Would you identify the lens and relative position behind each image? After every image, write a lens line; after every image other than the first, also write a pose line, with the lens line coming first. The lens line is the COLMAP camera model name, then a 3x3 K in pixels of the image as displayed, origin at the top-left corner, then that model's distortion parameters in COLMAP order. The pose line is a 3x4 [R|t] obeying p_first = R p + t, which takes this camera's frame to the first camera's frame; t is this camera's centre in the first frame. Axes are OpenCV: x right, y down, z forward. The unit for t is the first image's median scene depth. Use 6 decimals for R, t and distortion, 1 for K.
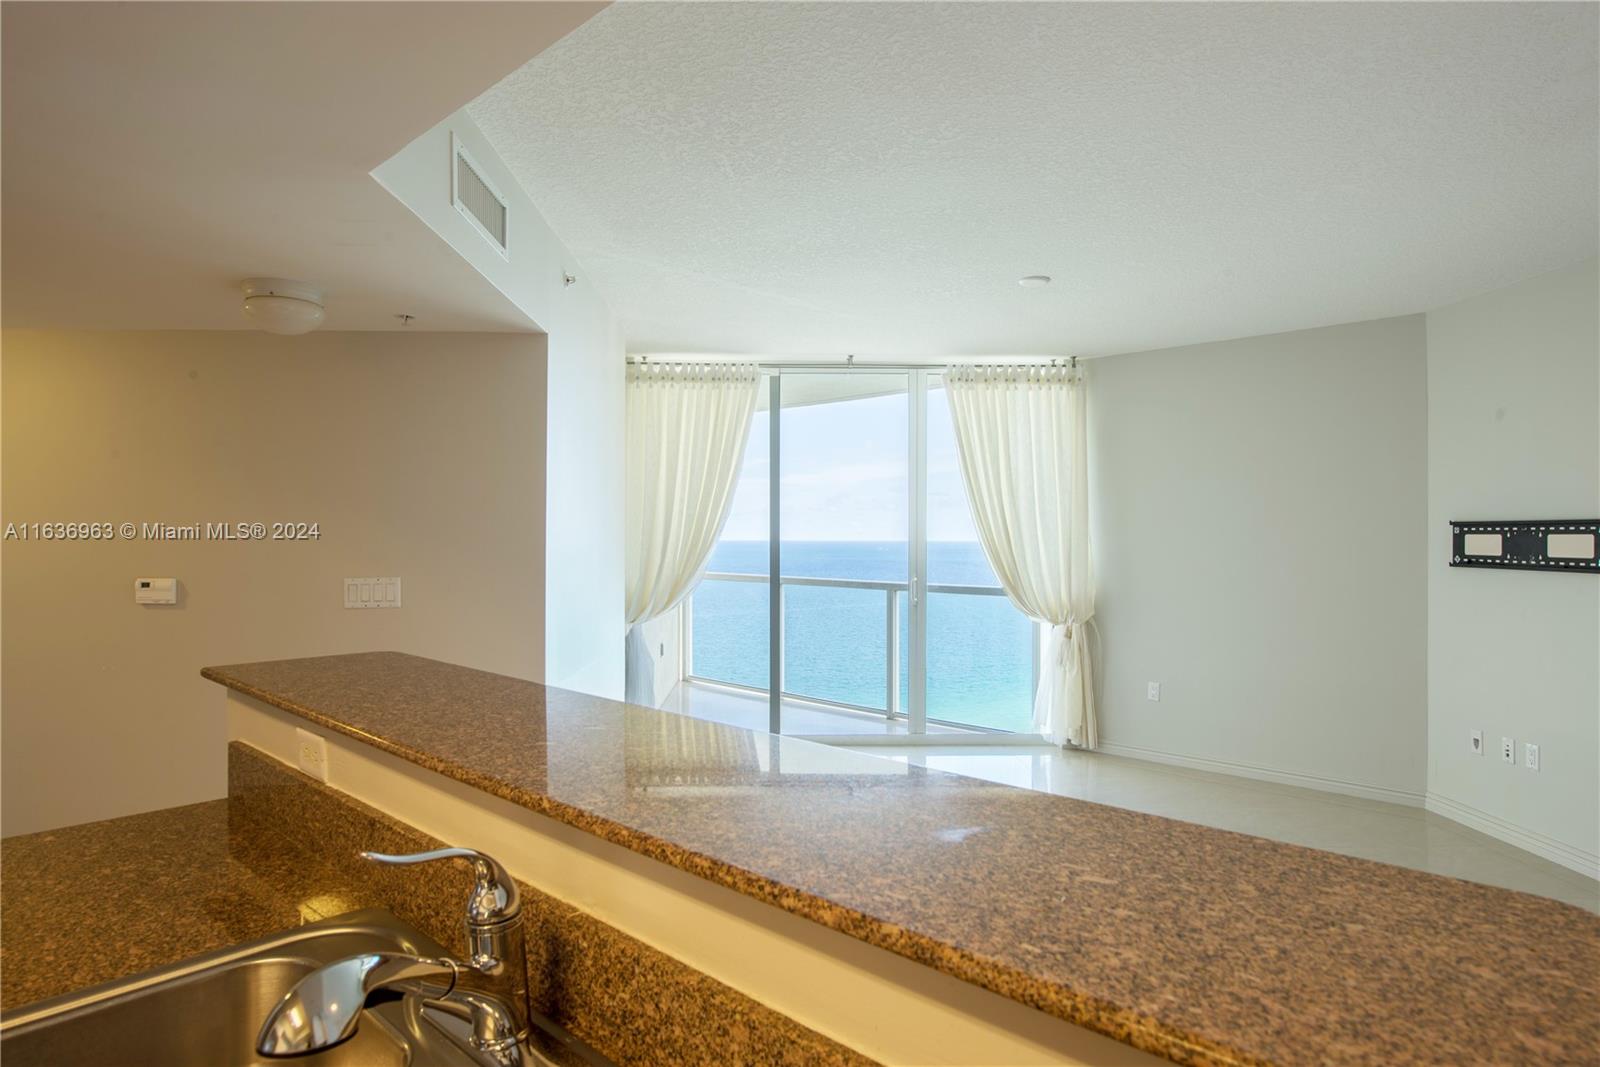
lens RADIAL K [[908.1, 0, 794.4], [0, 908.1, 533.9], [0, 0, 1]] dist [0.001314, -0.002884]
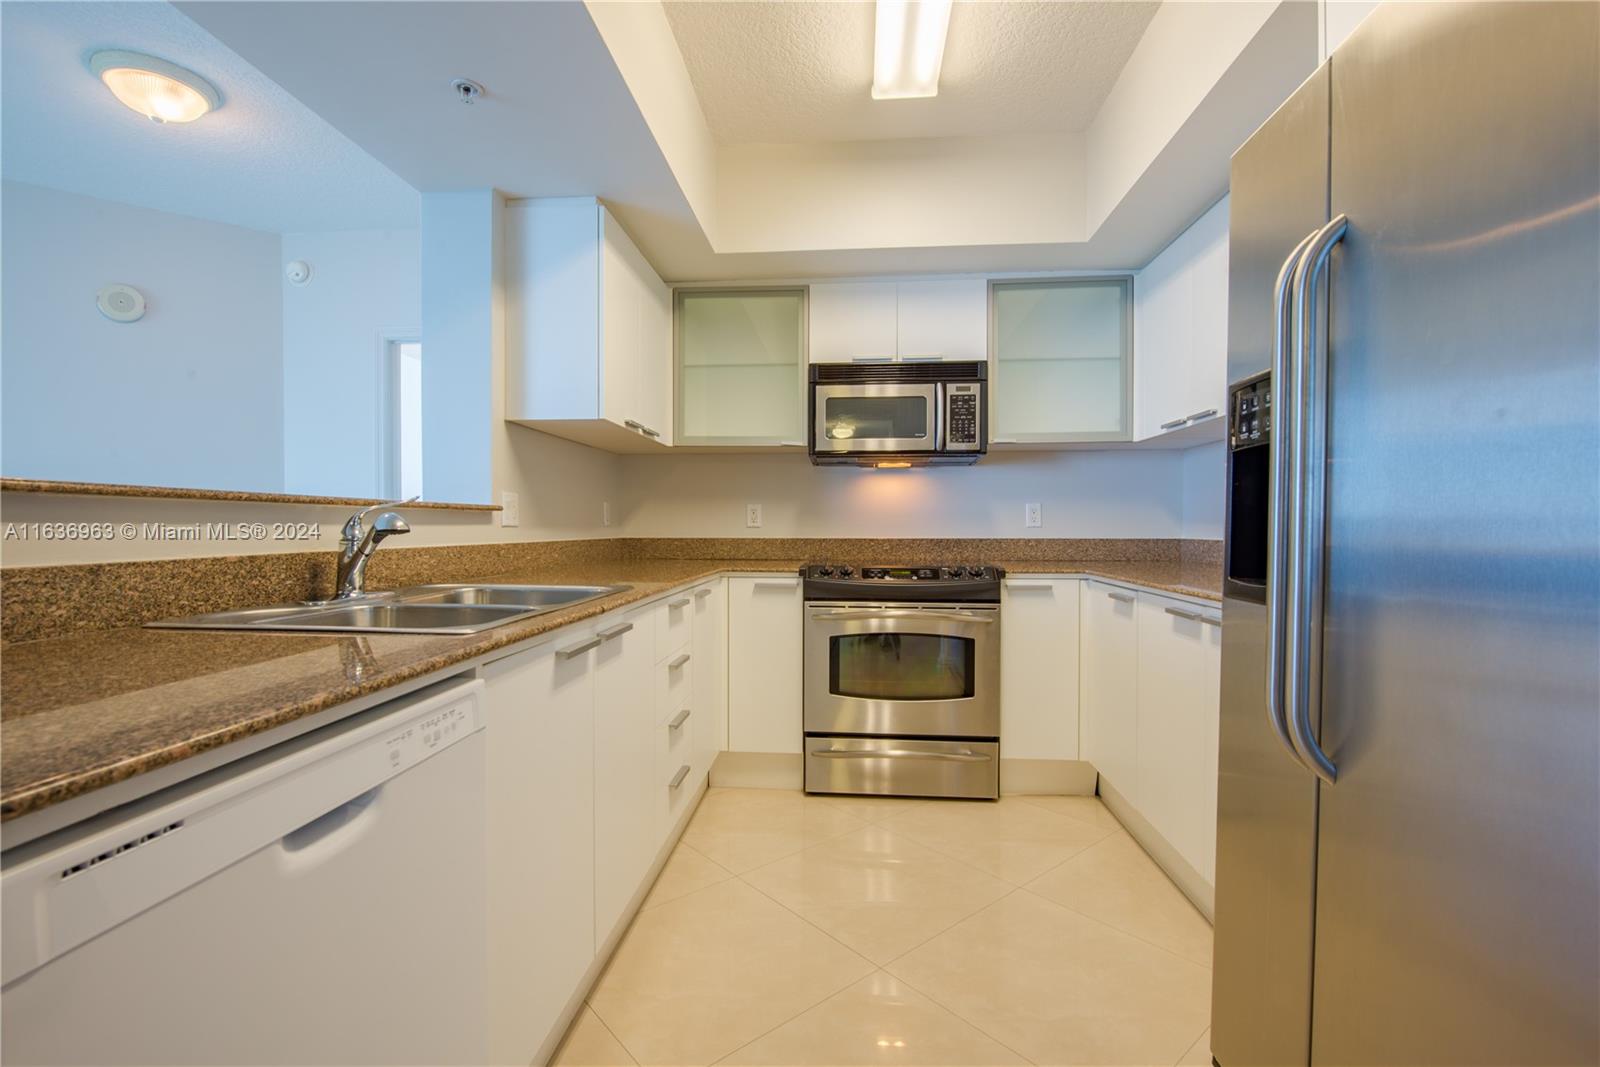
lens RADIAL K [[717.0, 0, 794.3], [0, 717.0, 533.1], [0, 0, 1]] dist [-0.005654, -0.004749]
pose [[-0.620939, -0.013758, 0.783738, -0.362980], [-0.007028, 0.999903, 0.011984, 0.054412], [-0.783828, 0.001933, -0.620975, 0.184361]]
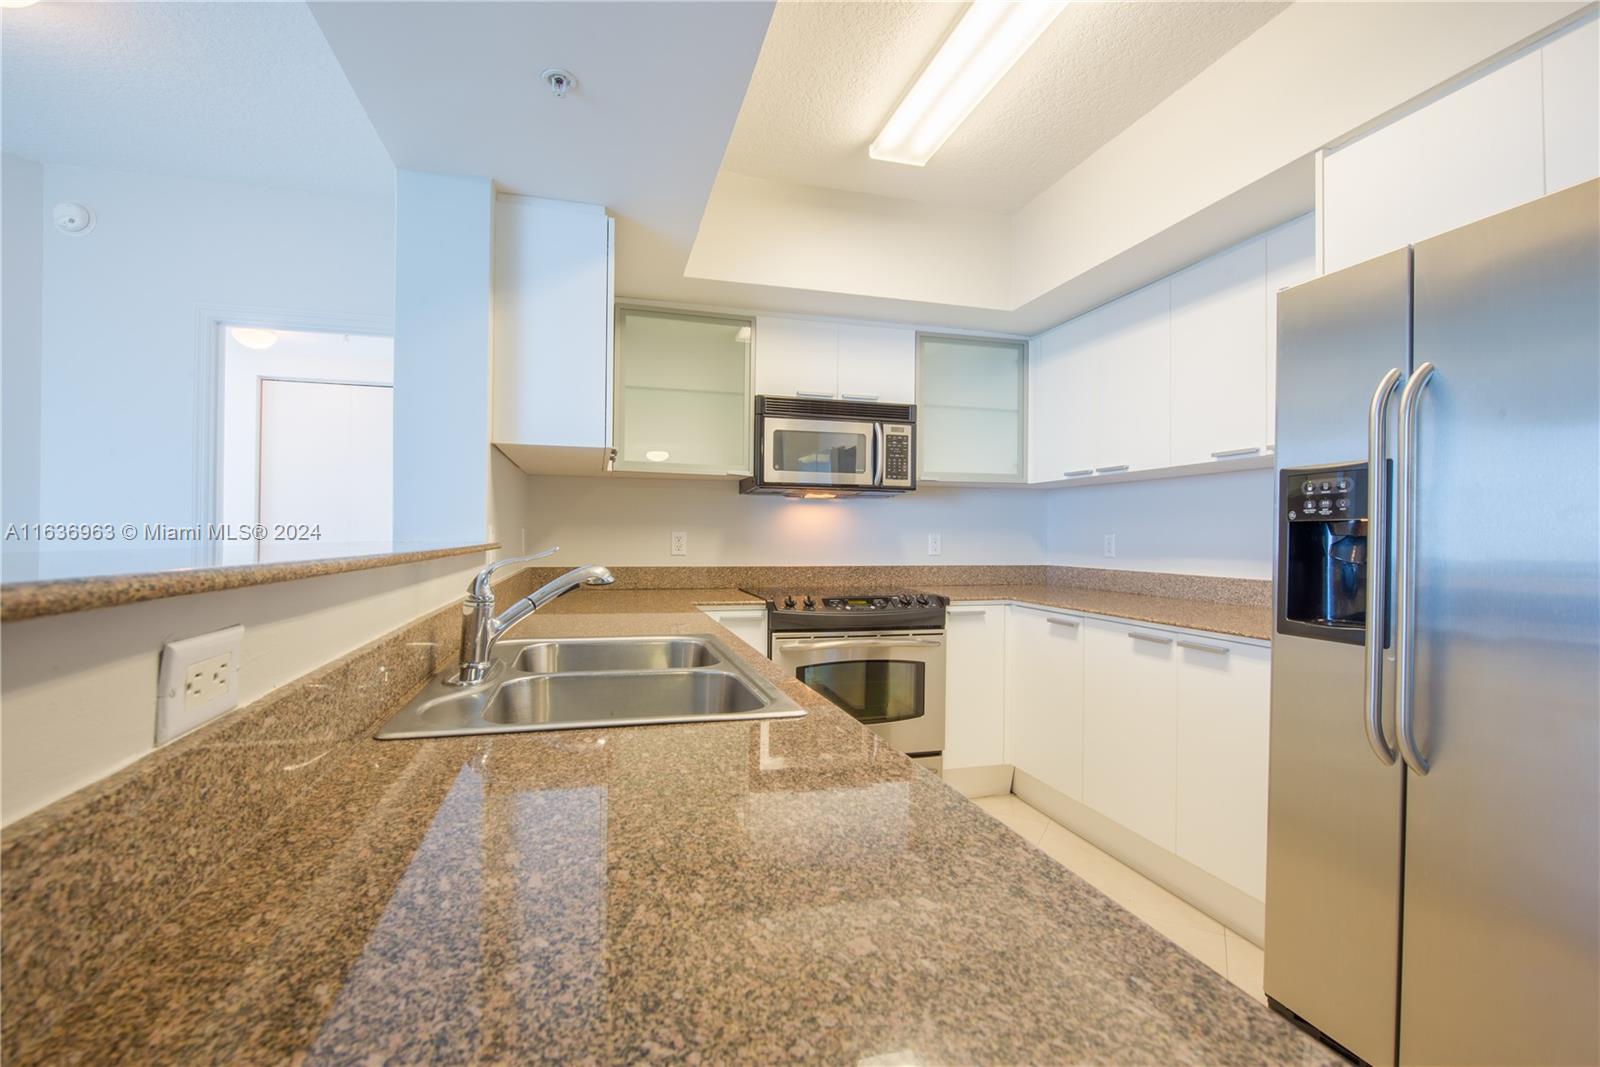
lens RADIAL K [[717.0, 0, 794.3], [0, 717.0, 533.1], [0, 0, 1]] dist [-0.005654, -0.004749]
pose [[-0.855773, -0.010891, 0.517237, -0.250289], [-0.015122, 0.999878, -0.003966, 0.039472], [-0.517131, -0.011216, -0.855833, 0.289357]]
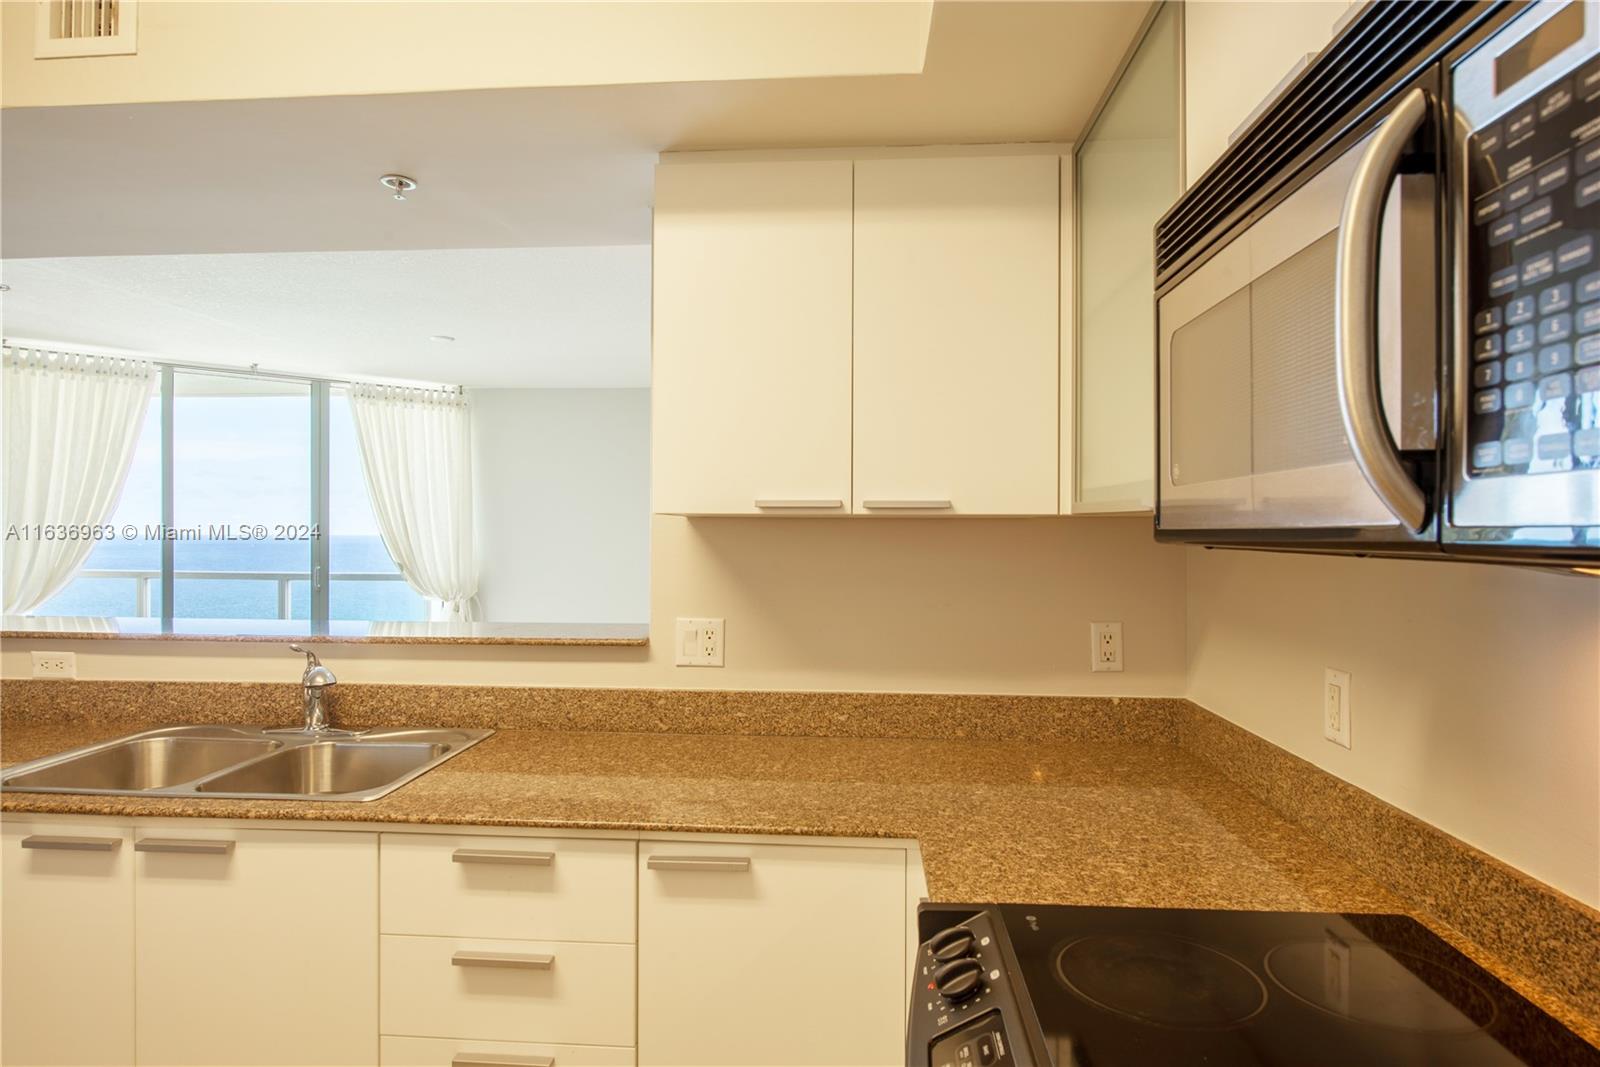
lens RADIAL K [[908.1, 0, 794.4], [0, 908.1, 533.9], [0, 0, 1]] dist [0.001314, -0.002884]
pose [[0.773927, -0.001233, 0.633273, -0.132605], [-0.003249, 0.999977, 0.005918, -0.000822], [-0.633266, -0.006638, 0.773906, -0.265855]]
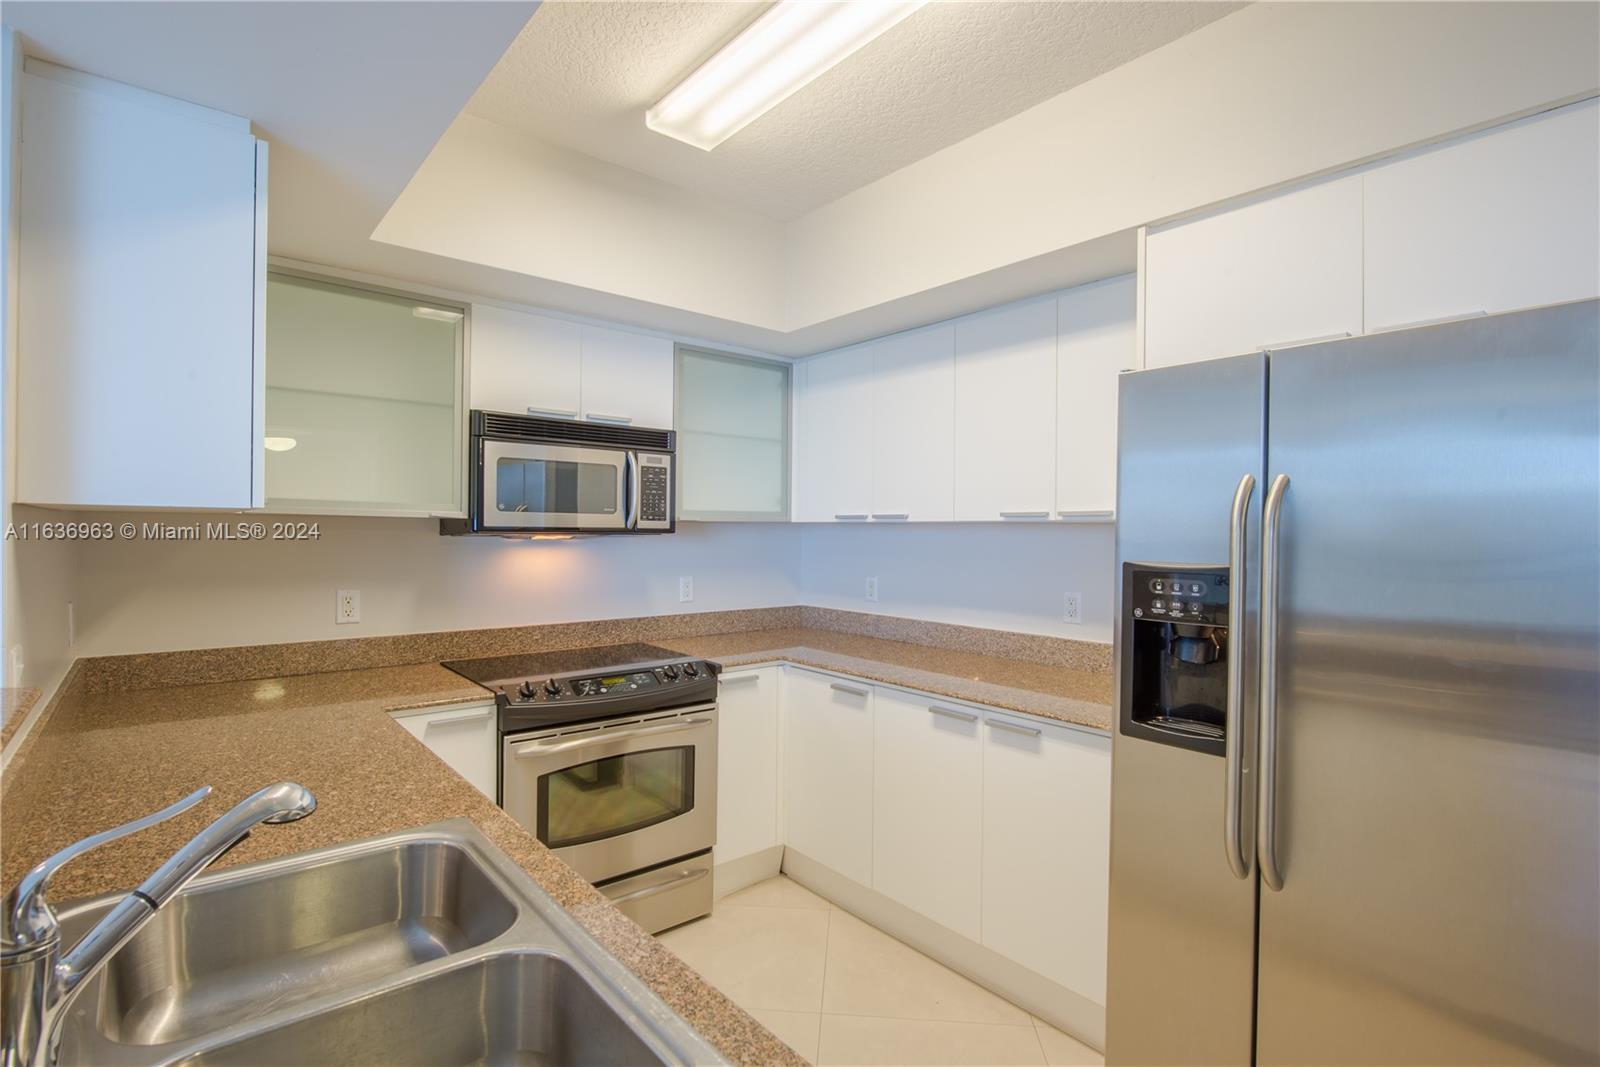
lens RADIAL K [[758.8, 0, 795.7], [0, 758.8, 533.8], [0, 0, 1]] dist [-0.001306, -0.008214]
pose [[-0.992854, -0.015829, 0.118279, -0.176169], [-0.015696, 0.999875, 0.002054, -0.000797], [-0.118297, 0.000183, -0.992978, 0.243906]]
